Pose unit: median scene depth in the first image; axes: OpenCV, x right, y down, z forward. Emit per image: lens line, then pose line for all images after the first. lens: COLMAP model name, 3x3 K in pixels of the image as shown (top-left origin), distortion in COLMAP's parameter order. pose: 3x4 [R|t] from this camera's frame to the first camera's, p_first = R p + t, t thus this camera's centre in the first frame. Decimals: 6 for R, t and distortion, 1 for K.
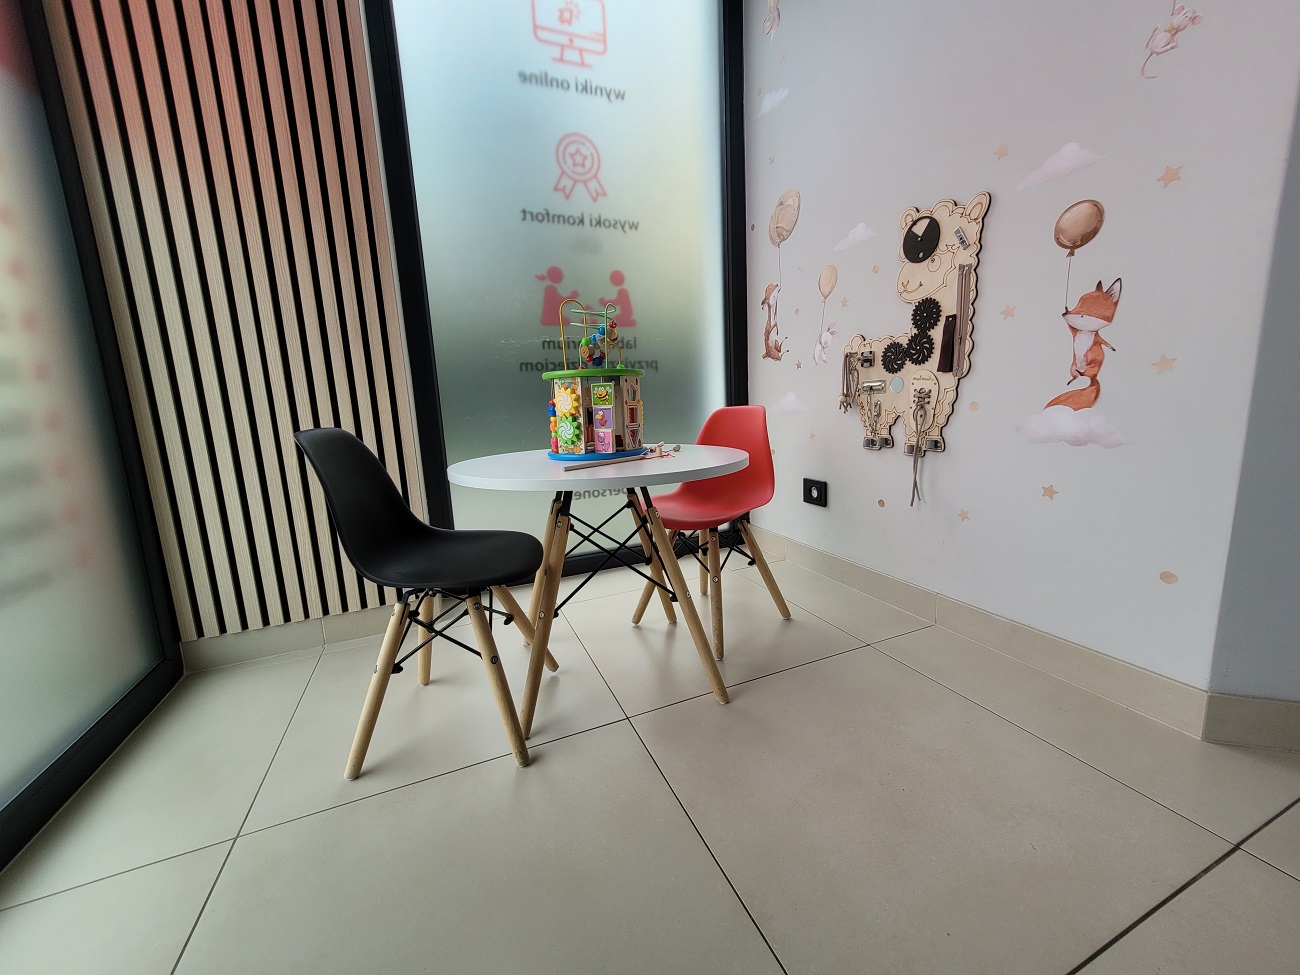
lens RADIAL K [[506.0, 0, 652.6], [0, 506.0, 483.3], [0, 0, 1]] dist [0.000476, -0.000510]
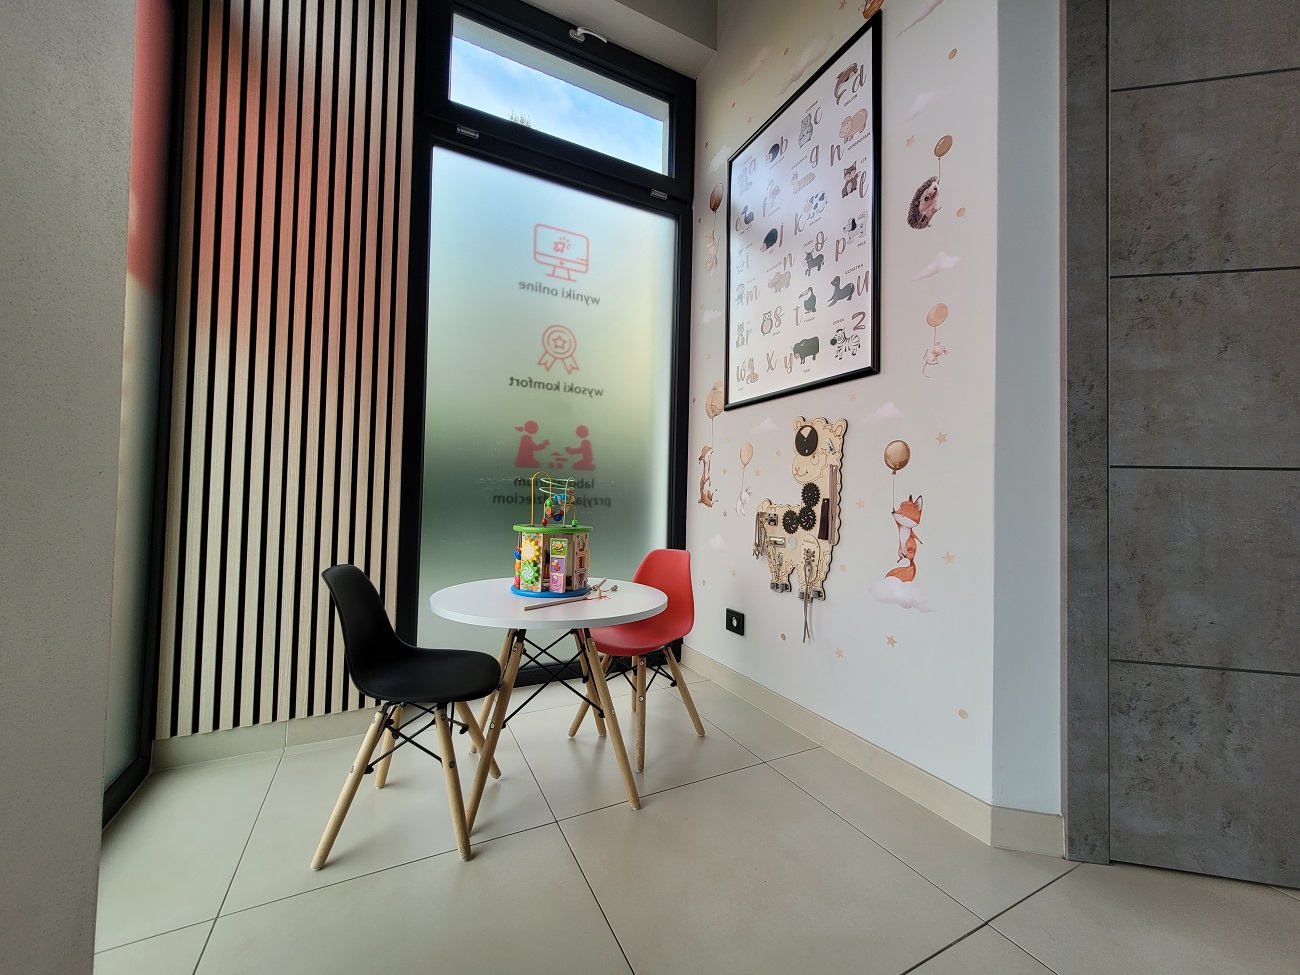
lens RADIAL K [[506.0, 0, 652.6], [0, 506.0, 483.3], [0, 0, 1]] dist [0.000476, -0.000510]
pose [[0.994681, 0.071503, 0.074143, 0.025413], [-0.055968, 0.979456, -0.193738, -0.082120], [-0.086472, 0.188558, 0.978248, -0.280419]]
